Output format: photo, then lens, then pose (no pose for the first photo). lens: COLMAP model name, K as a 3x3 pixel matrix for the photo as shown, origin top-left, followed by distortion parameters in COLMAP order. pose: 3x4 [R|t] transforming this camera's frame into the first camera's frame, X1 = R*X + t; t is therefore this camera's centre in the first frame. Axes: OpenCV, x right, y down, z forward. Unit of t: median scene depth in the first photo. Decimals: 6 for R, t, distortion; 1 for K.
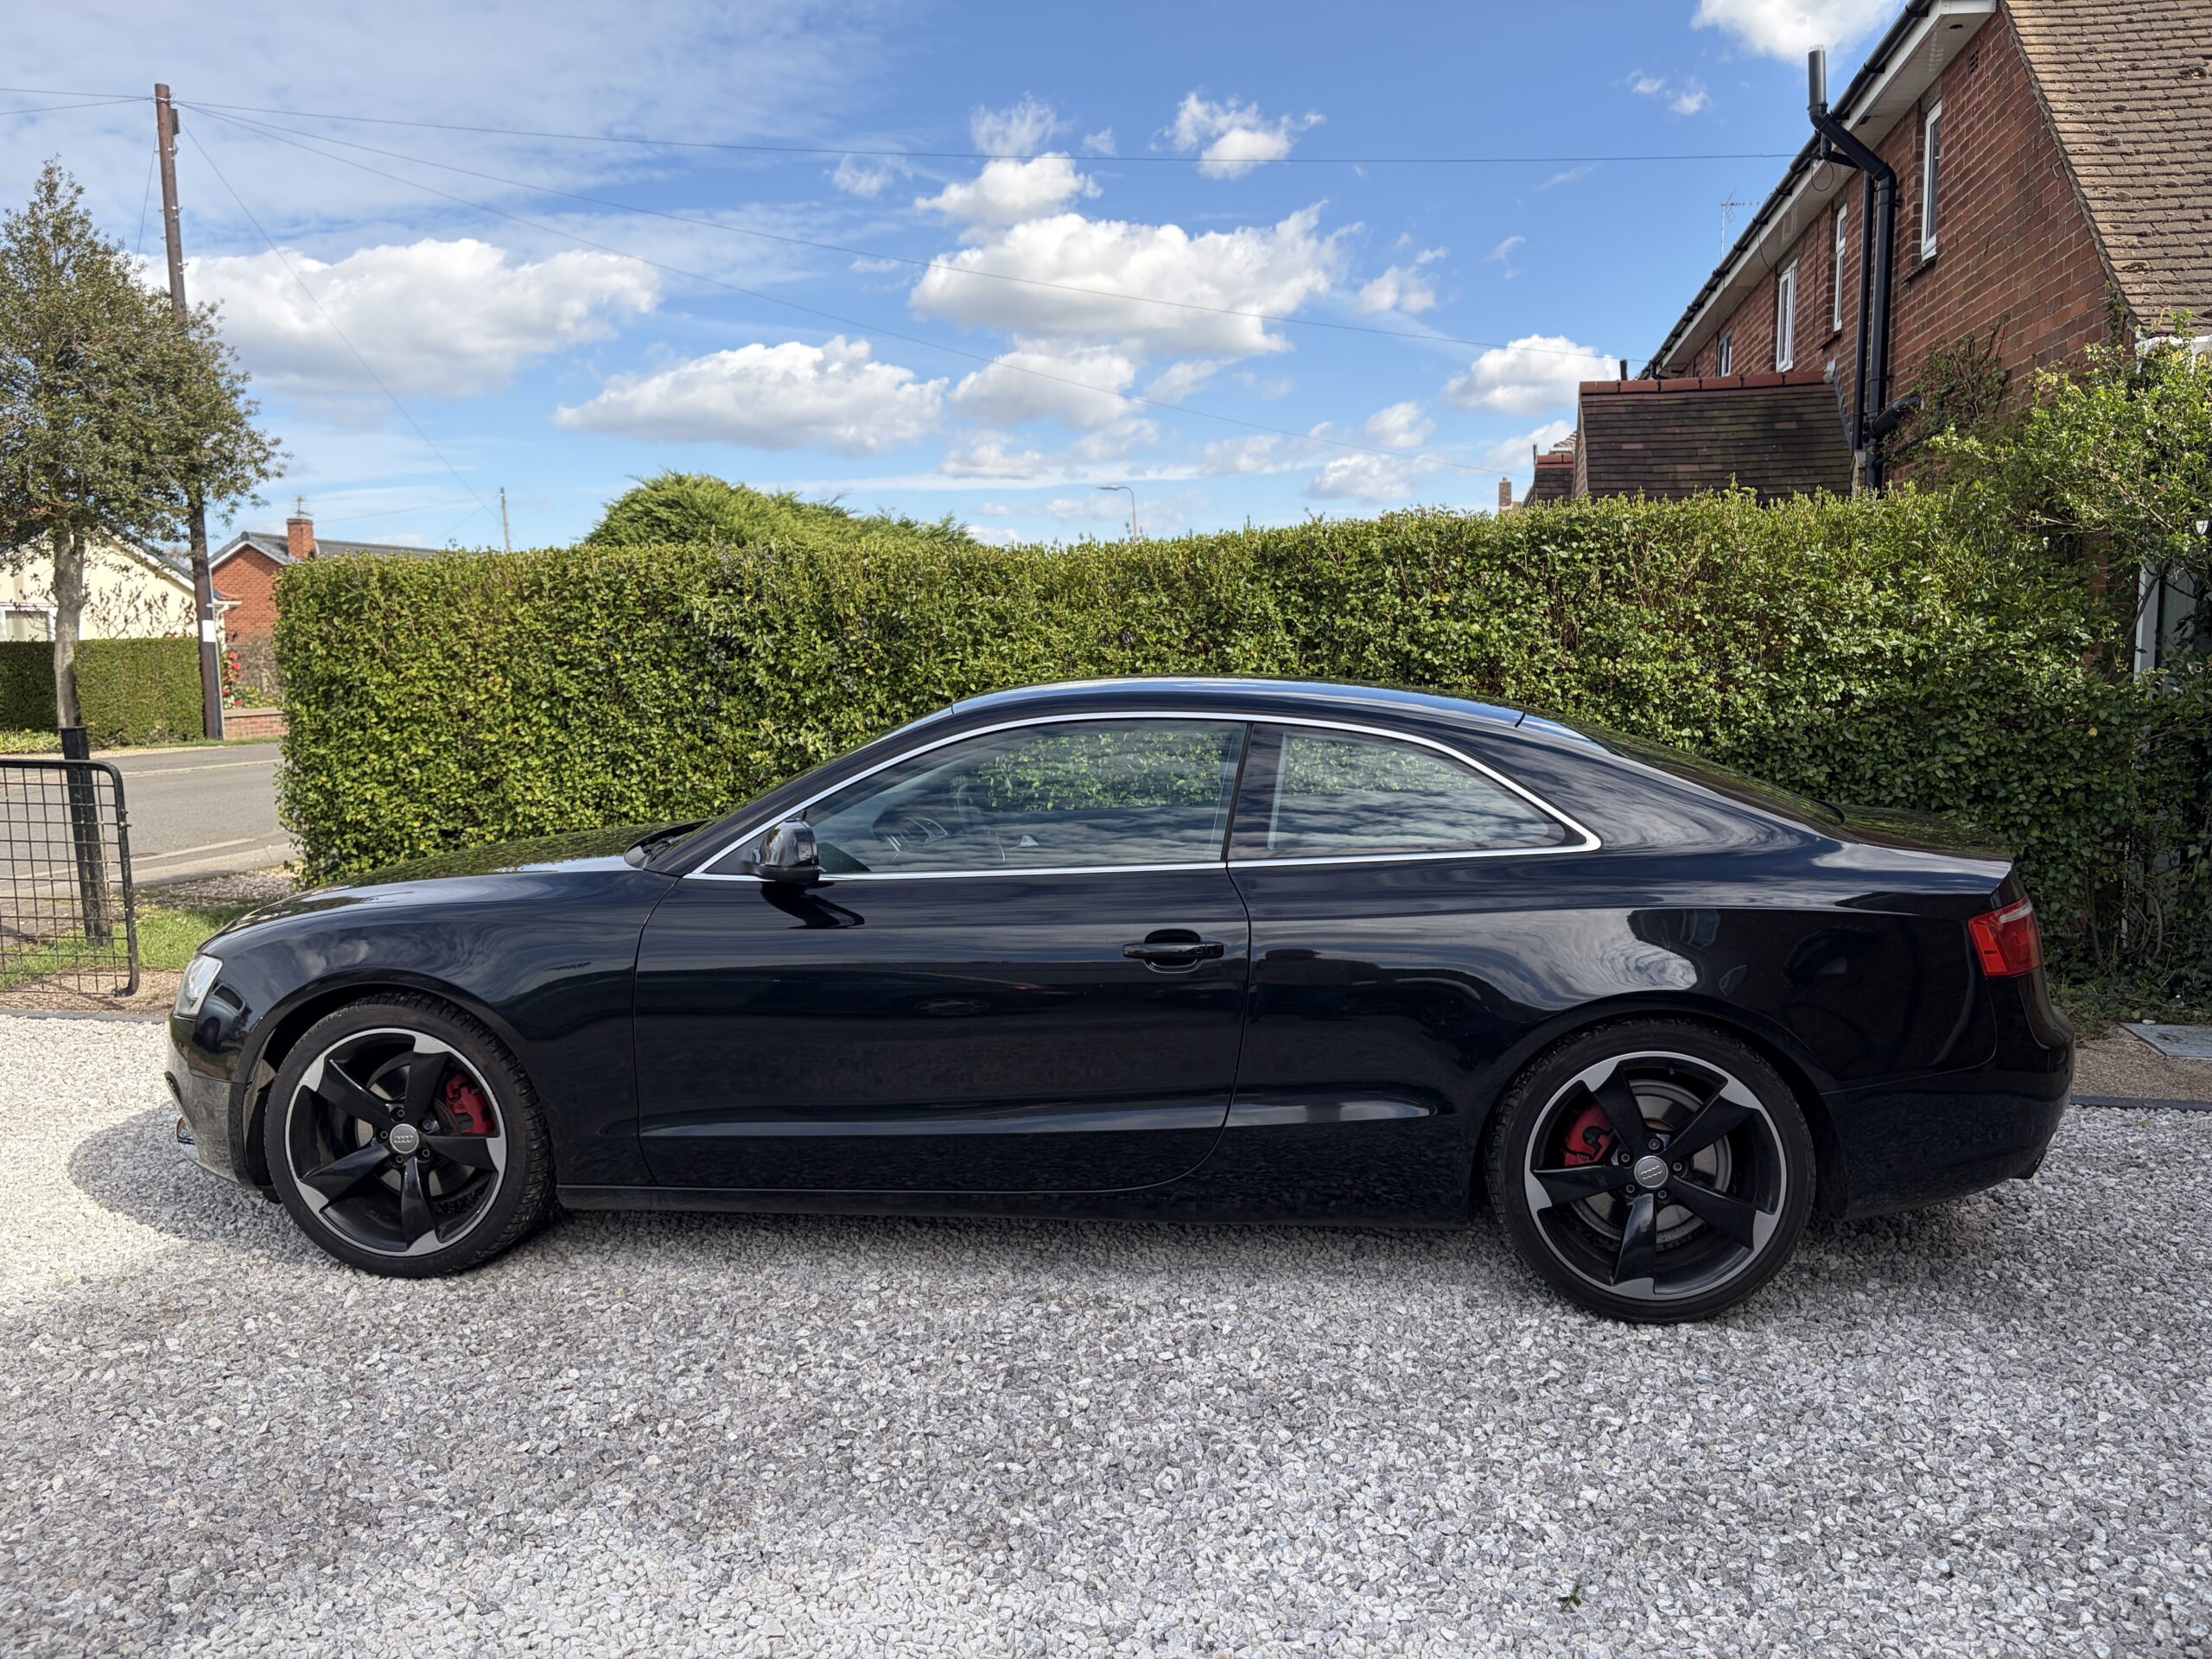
lens RADIAL K [[1678.0, 0, 1126.5], [0, 1678.0, 847.6], [0, 0, 1]] dist [0.054405, -0.049463]
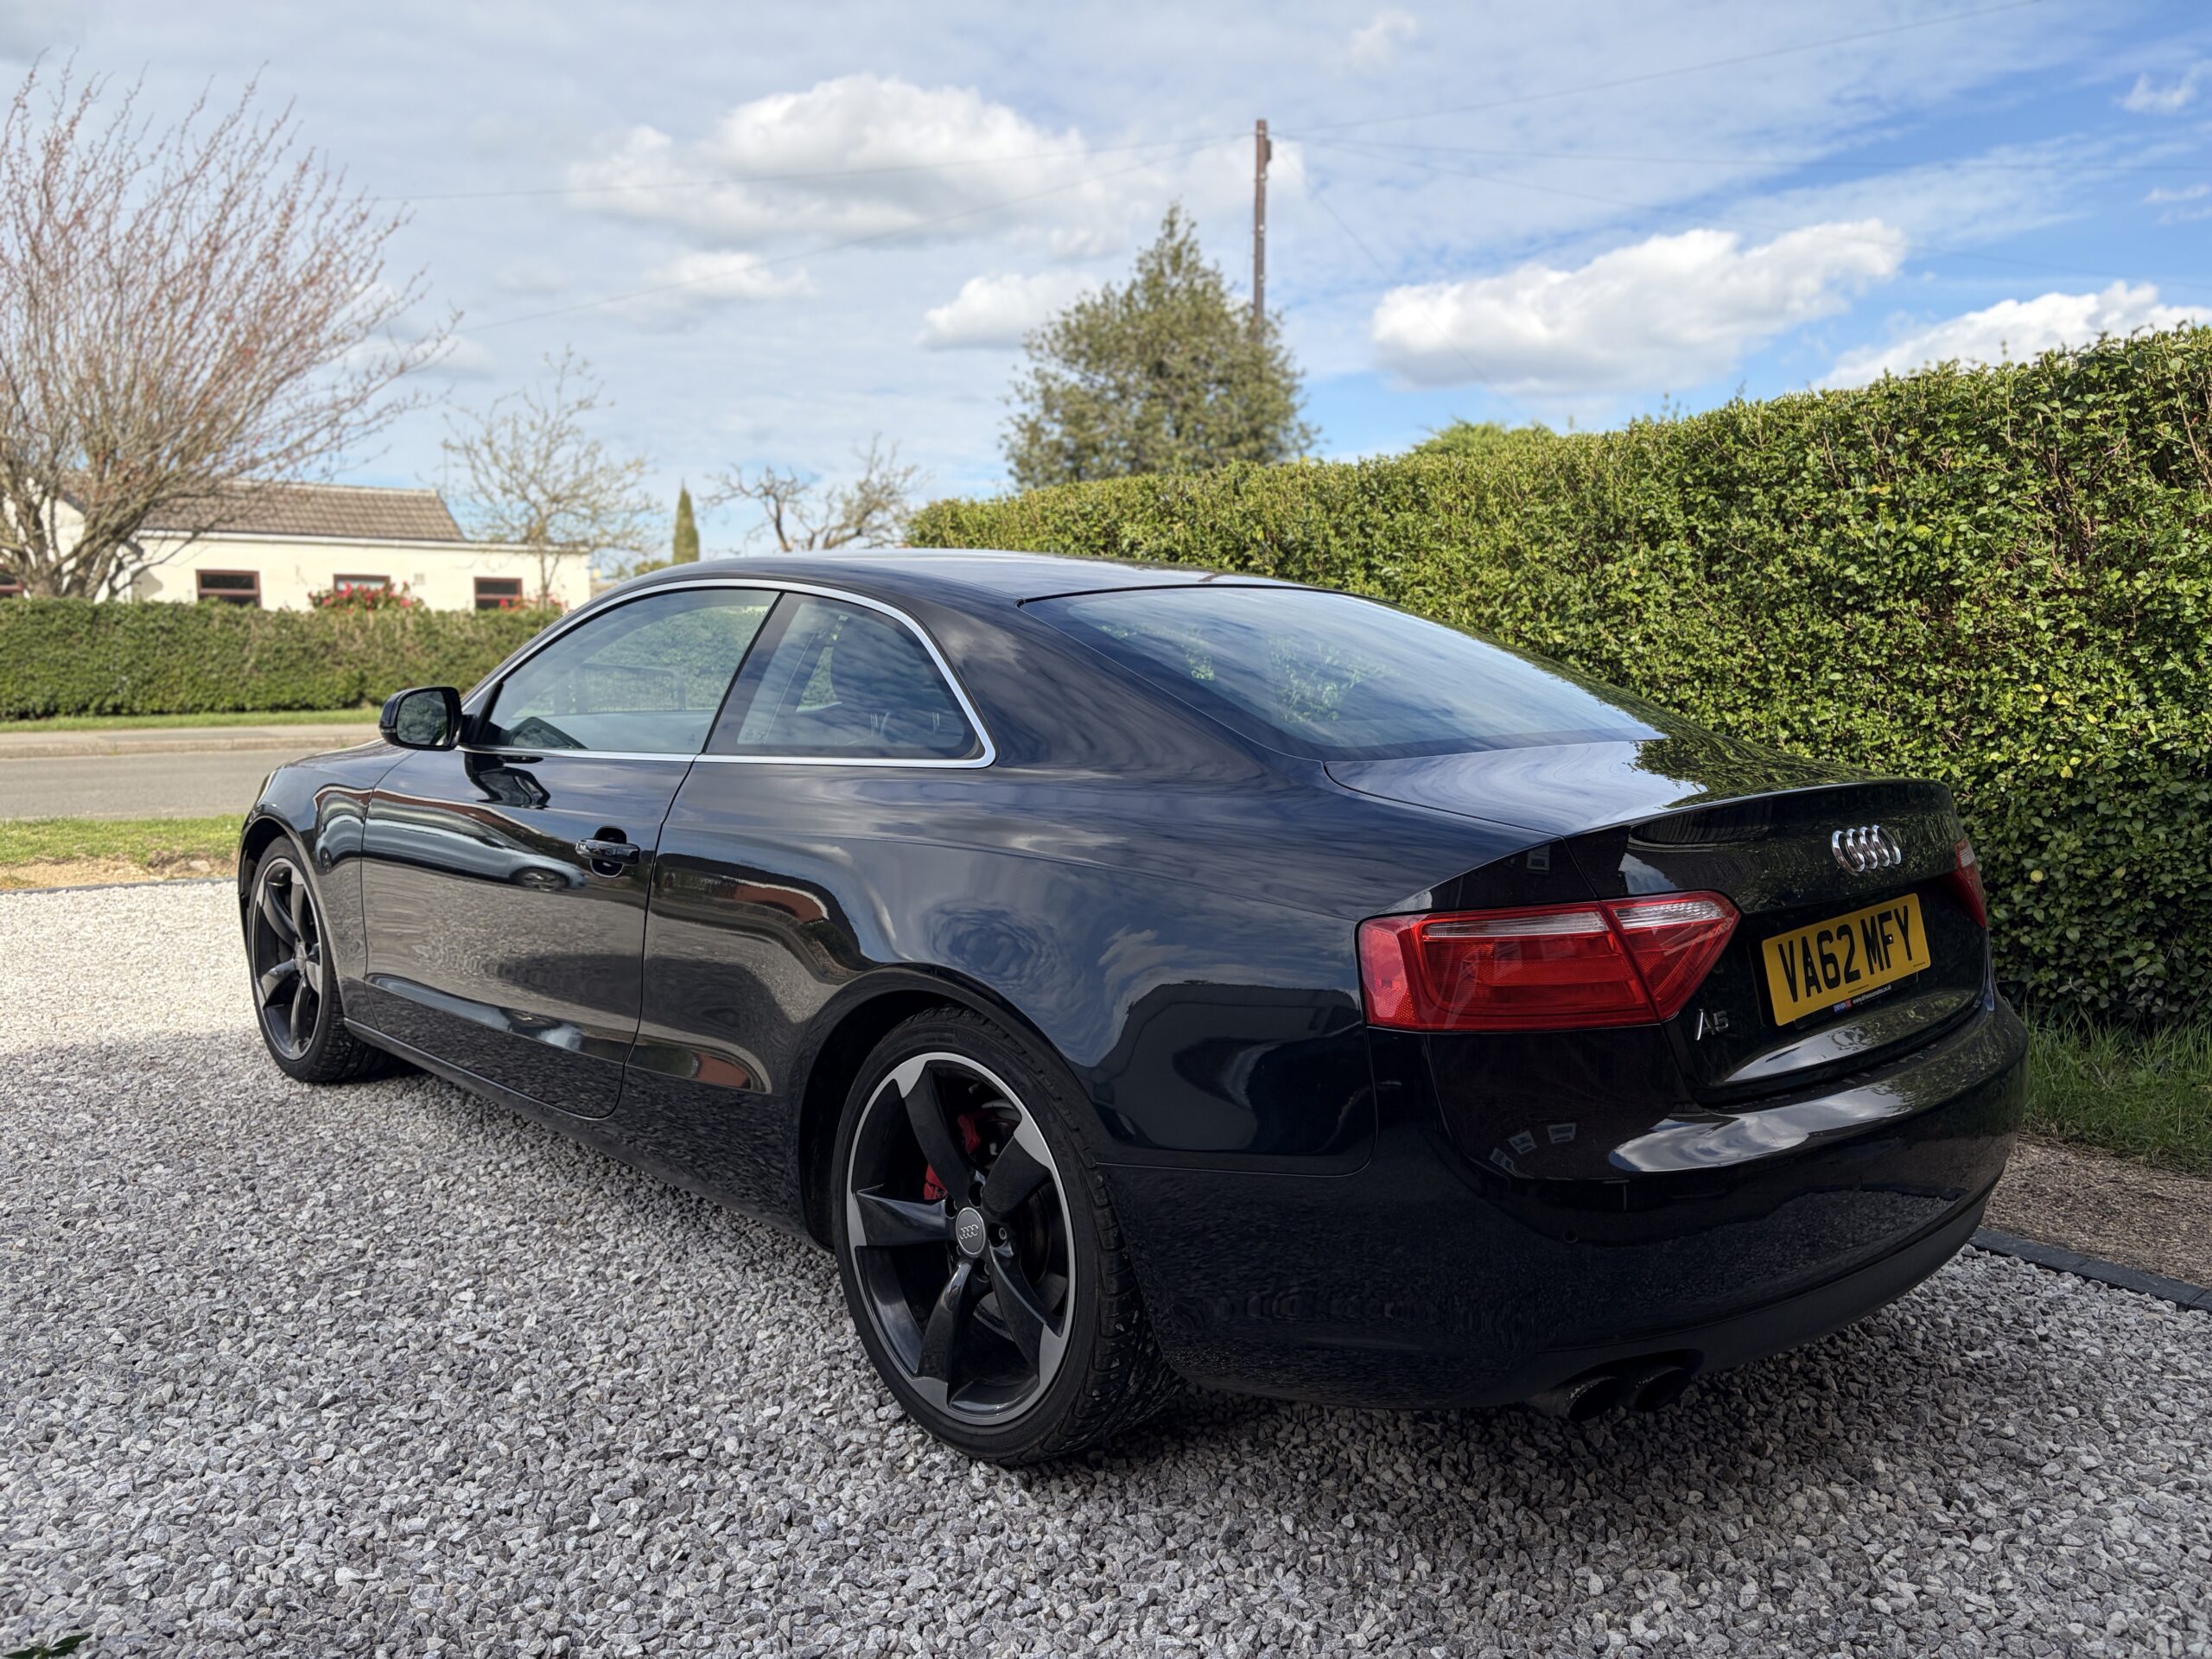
lens RADIAL K [[1678.0, 0, 1106.7], [0, 1678.0, 825.6], [0, 0, 1]] dist [0.054405, -0.049463]
pose [[0.777464, 0.090050, -0.622447, 0.380694], [-0.093465, 0.995250, 0.027242, 0.002285], [0.621944, 0.036997, 0.782188, 0.246118]]
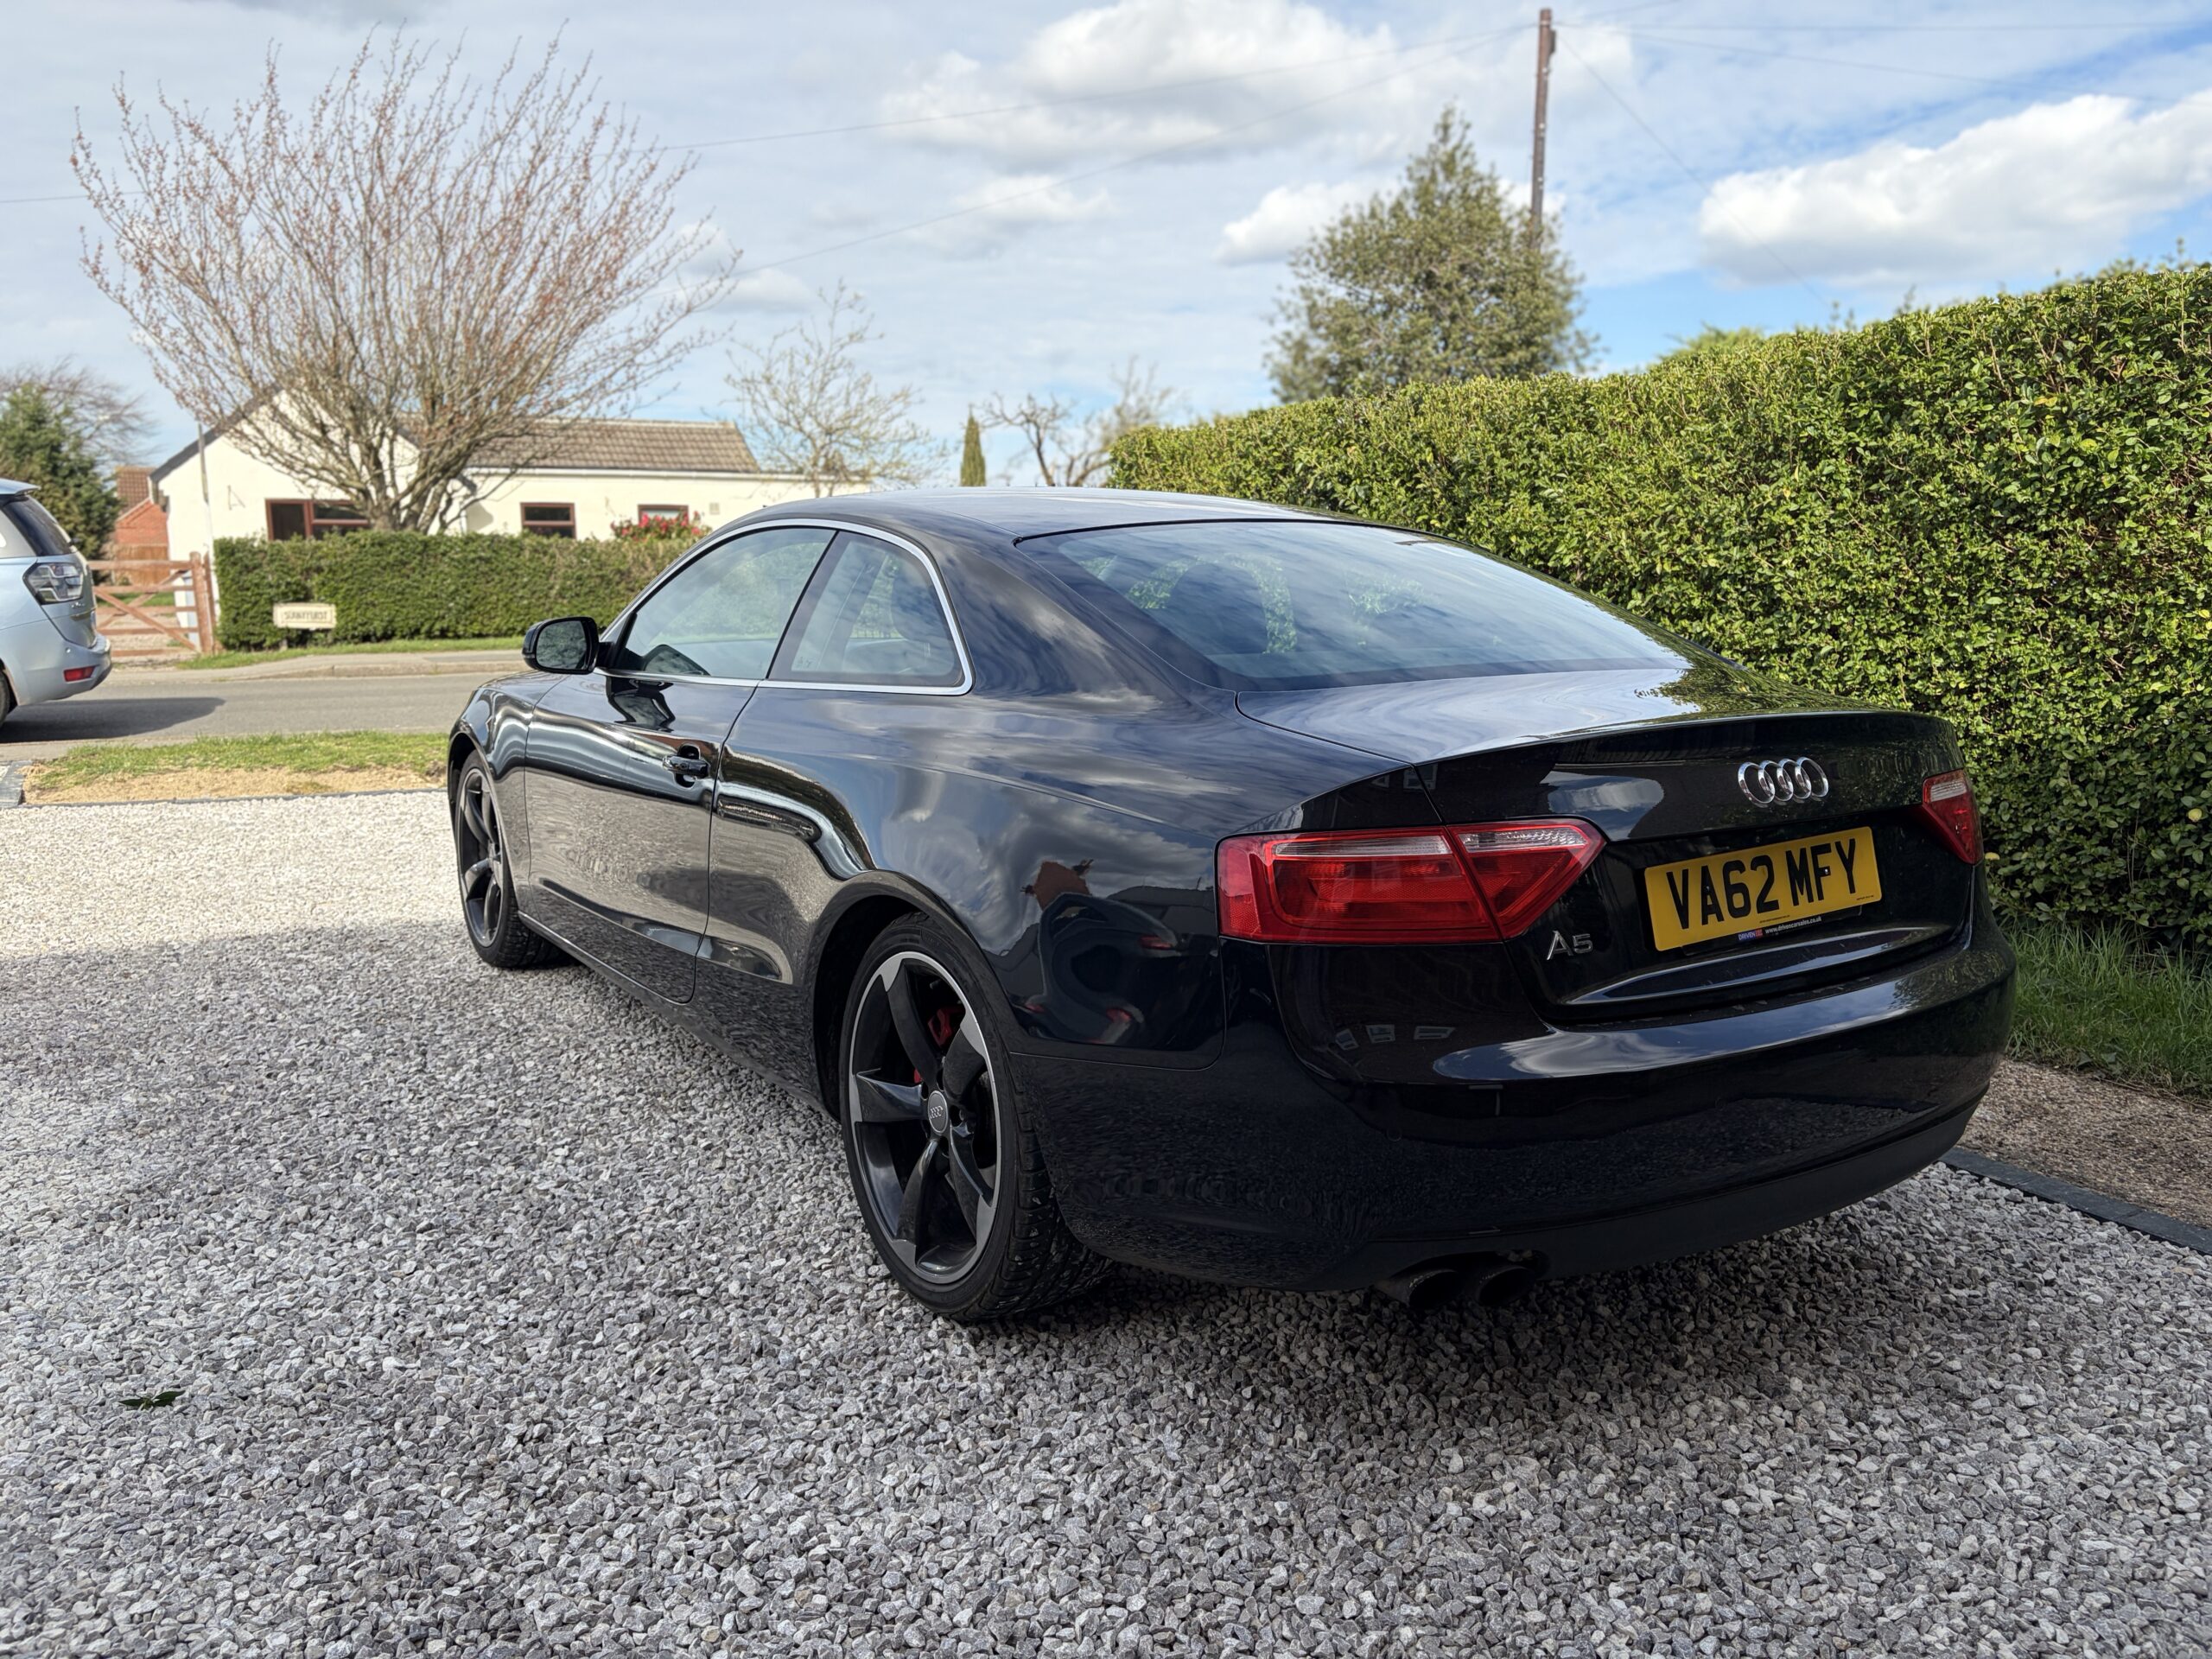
lens RADIAL K [[1678.0, 0, 1091.7], [0, 1678.0, 825.8], [0, 0, 1]] dist [0.054405, -0.049463]
pose [[0.651647, 0.133710, -0.746644, 0.453367], [-0.099541, 0.990902, 0.090576, -0.006091], [0.751962, 0.015298, 0.659029, 0.275842]]
